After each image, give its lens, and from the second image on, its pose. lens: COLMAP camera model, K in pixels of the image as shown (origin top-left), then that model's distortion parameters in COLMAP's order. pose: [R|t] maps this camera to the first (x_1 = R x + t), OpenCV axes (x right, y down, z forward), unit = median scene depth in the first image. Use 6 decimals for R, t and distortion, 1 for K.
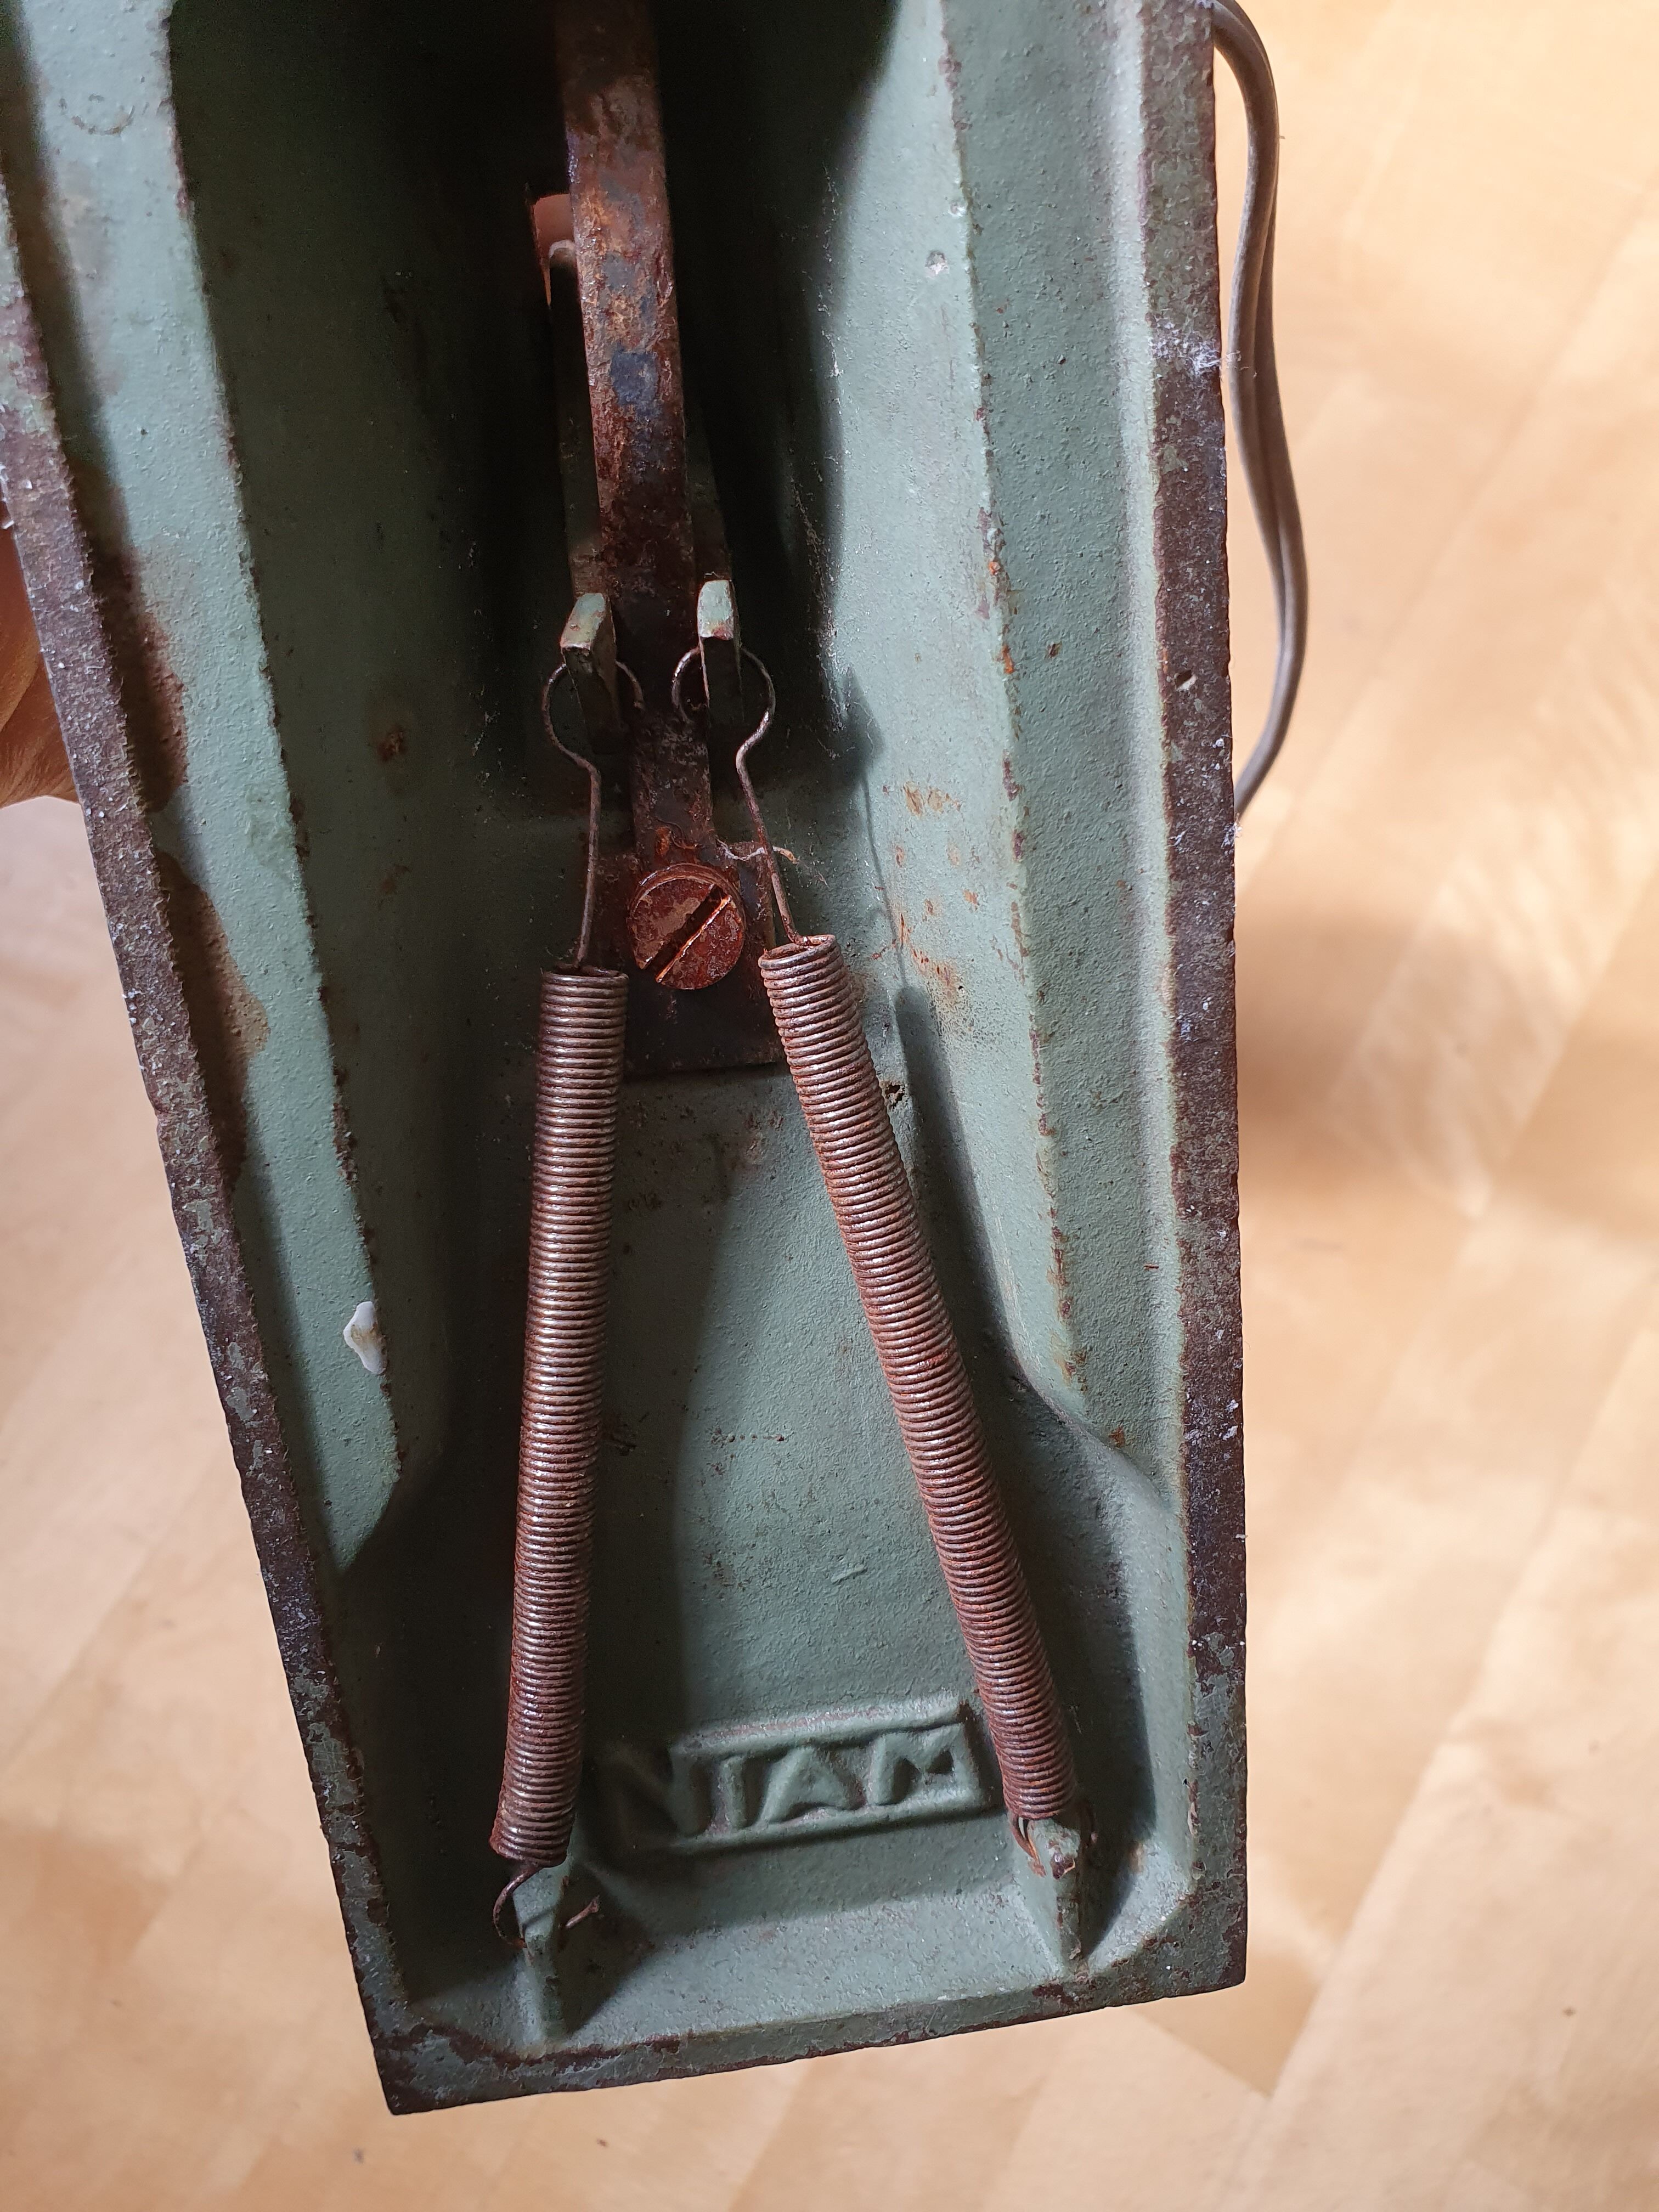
lens RADIAL K [[1686.1, 0, 841.6], [0, 1686.1, 1126.7], [0, 0, 1]] dist [-0.071009, 0.103946]
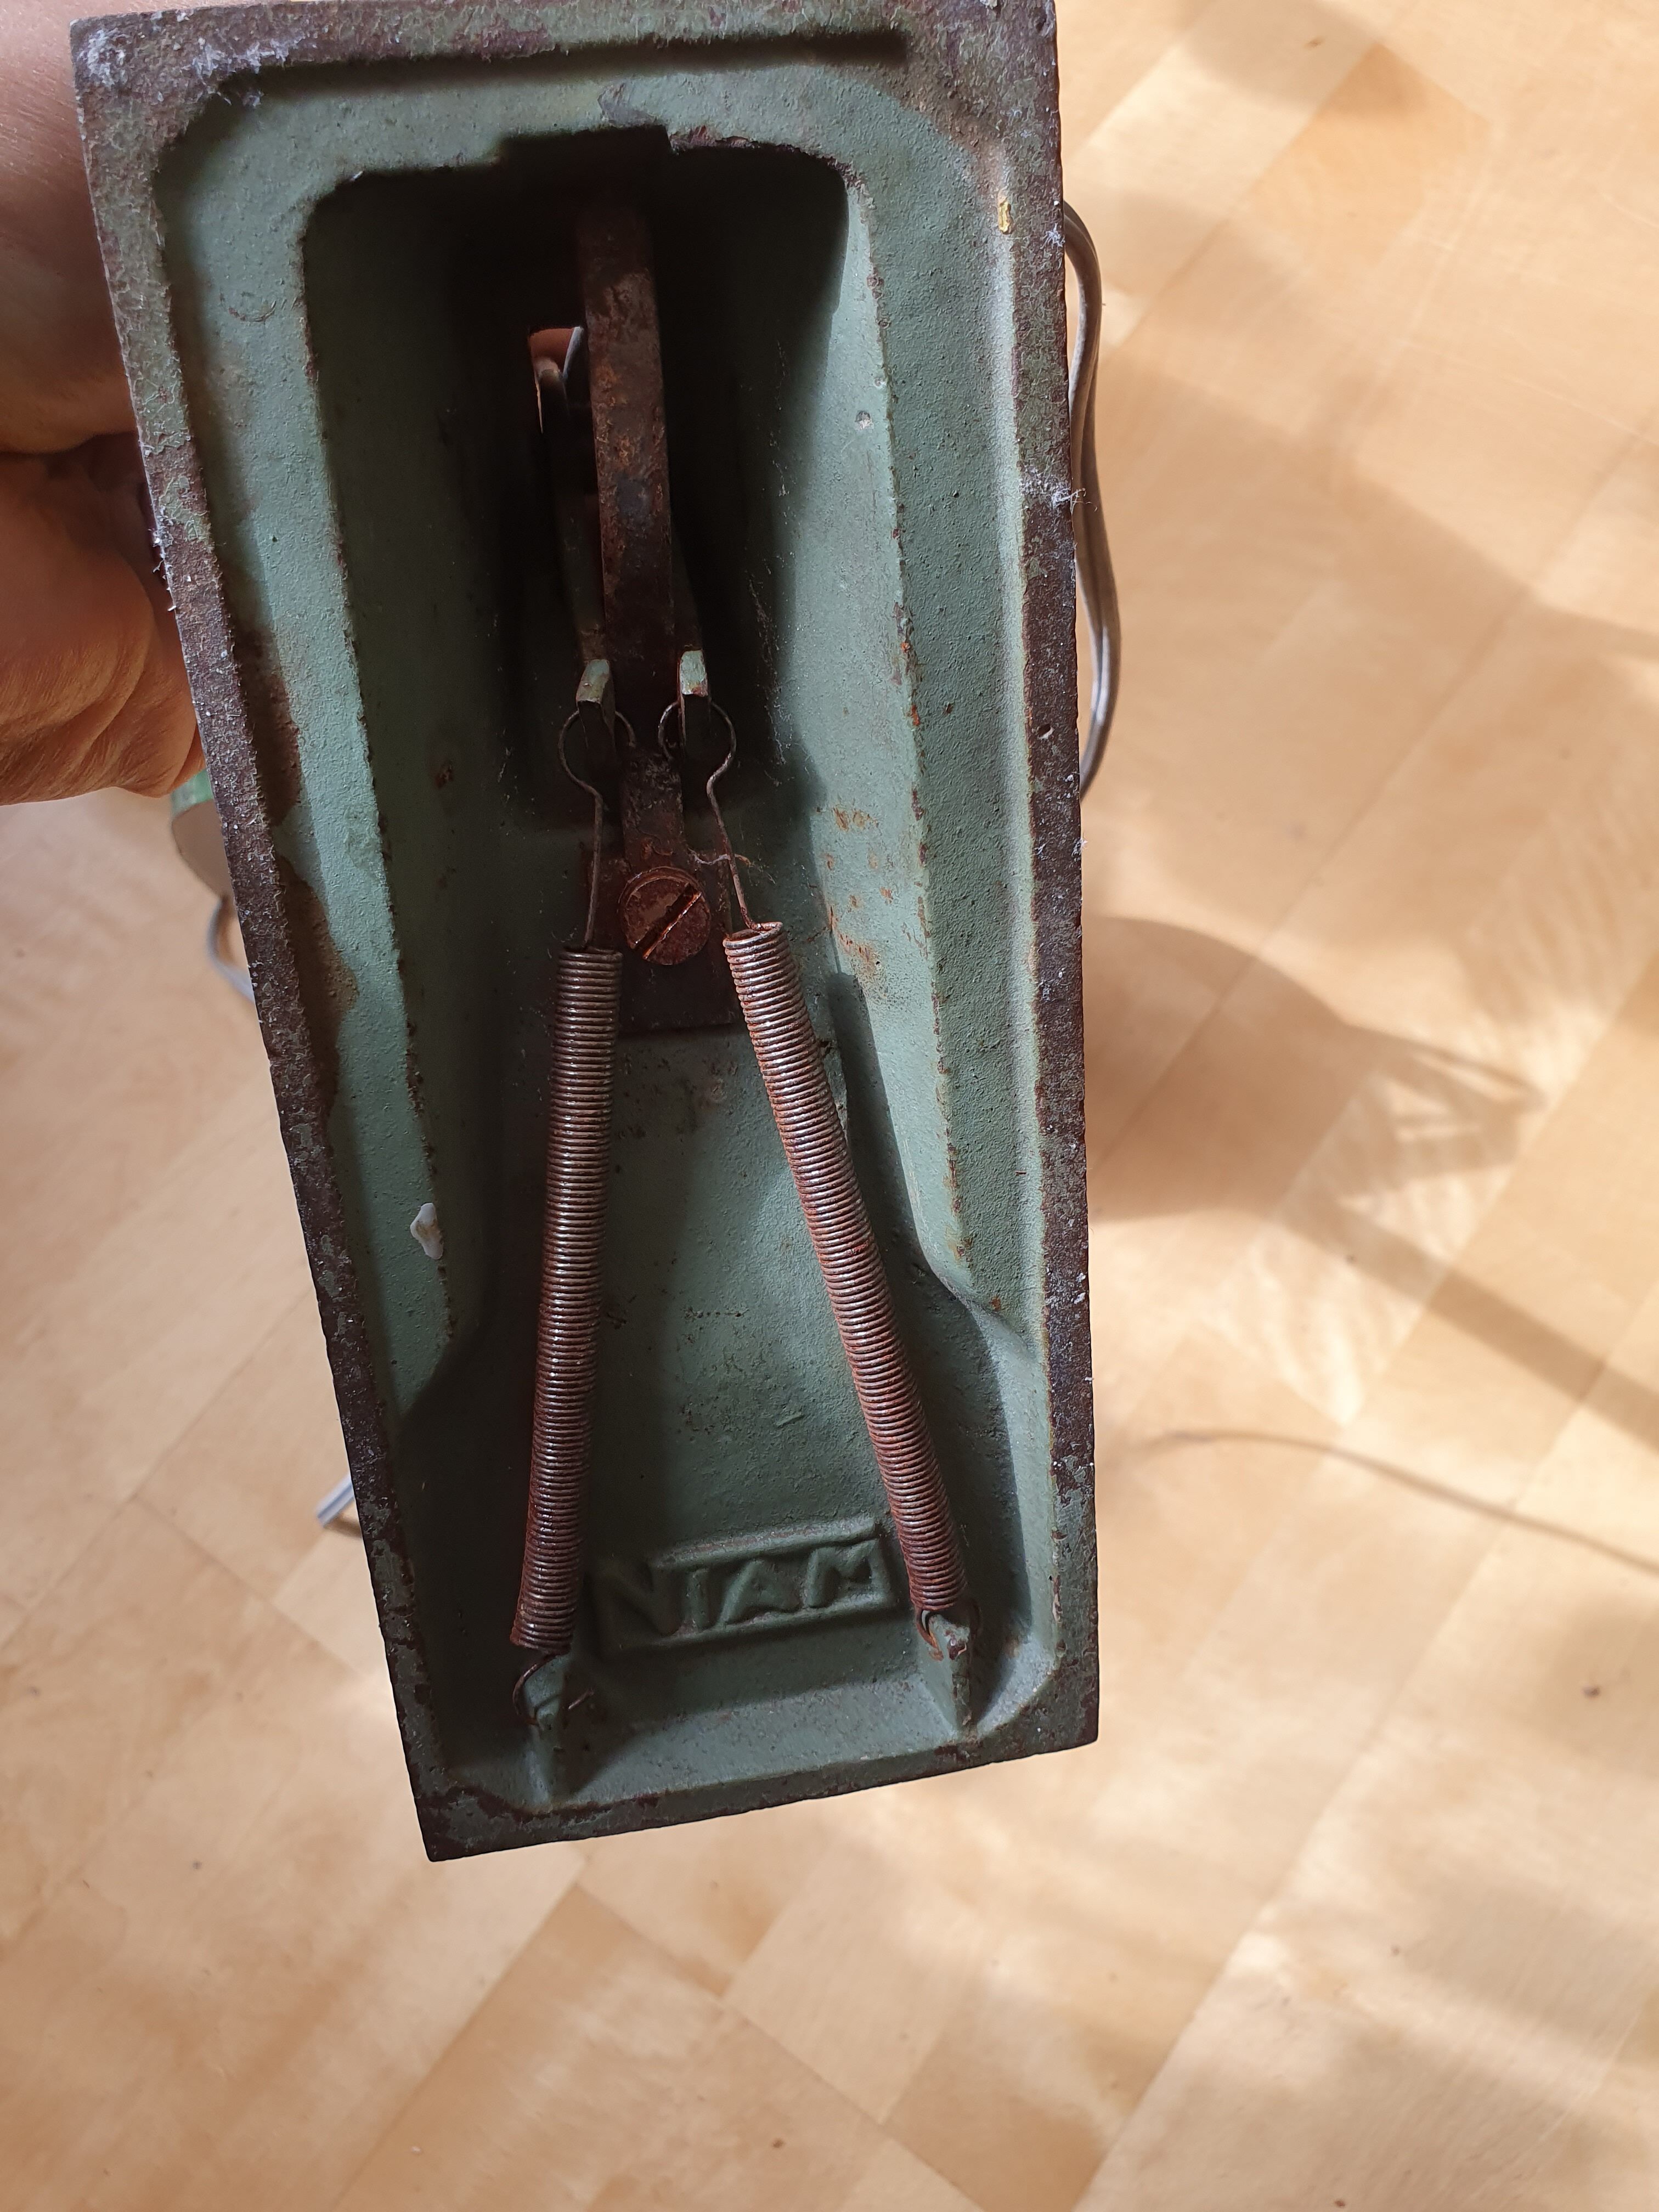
lens RADIAL K [[1673.3, 0, 827.3], [0, 1673.3, 1172.3], [0, 0, 1]] dist [0.007191, 0.003889]
pose [[0.997365, -0.010794, 0.071737, -0.066606], [0.008880, 0.999597, 0.026948, 0.048136], [-0.071999, -0.026240, 0.997060, -0.322071]]
